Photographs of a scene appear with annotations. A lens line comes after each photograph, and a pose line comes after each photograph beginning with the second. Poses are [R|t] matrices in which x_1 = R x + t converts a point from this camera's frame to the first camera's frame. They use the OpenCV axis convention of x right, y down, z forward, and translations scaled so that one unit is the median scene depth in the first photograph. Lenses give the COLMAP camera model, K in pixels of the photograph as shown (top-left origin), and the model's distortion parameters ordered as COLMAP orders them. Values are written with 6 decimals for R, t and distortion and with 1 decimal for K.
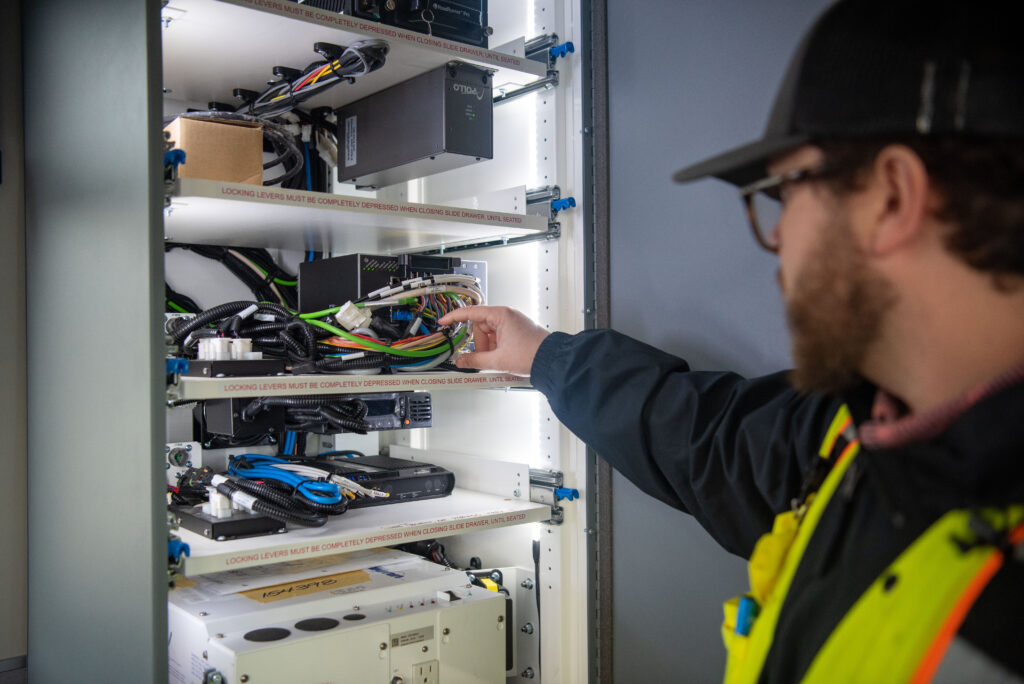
lens RADIAL K [[936.1, 0, 512.0], [0, 936.1, 342.0], [0, 0, 1]] dist [-0.006765, -0.001252]
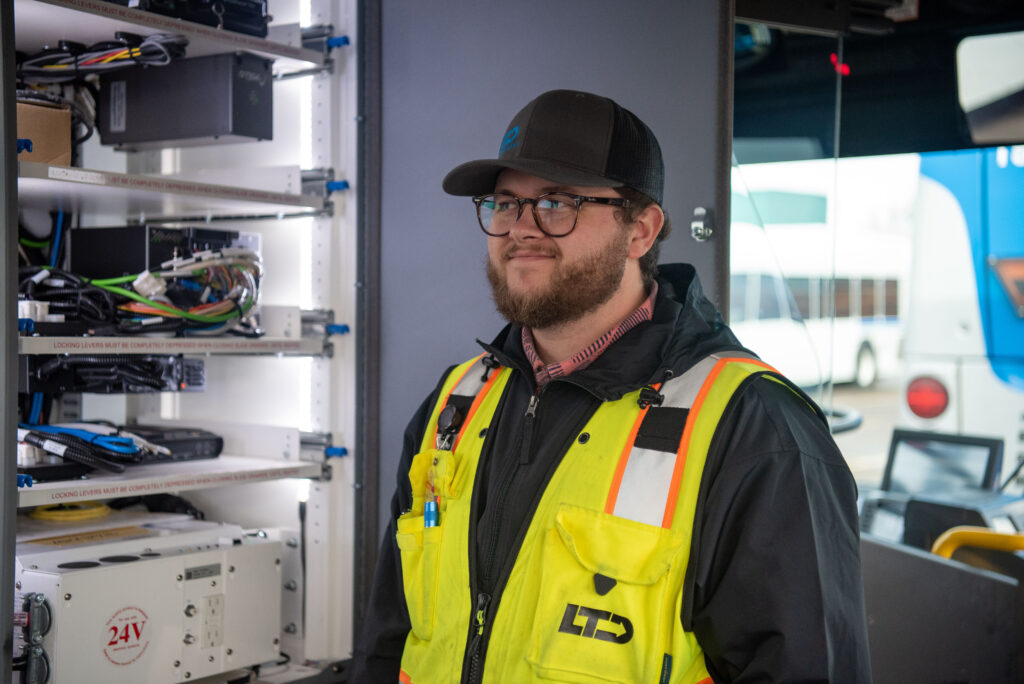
lens RADIAL K [[1432.9, 0, 508.0], [0, 1432.9, 375.0], [0, 0, 1]] dist [0.255201, 0.026331]
pose [[0.971471, 0.009908, 0.236950, -0.157168], [-0.019497, 0.999082, 0.038157, 0.004772], [-0.236355, -0.041688, 0.970772, -0.726156]]
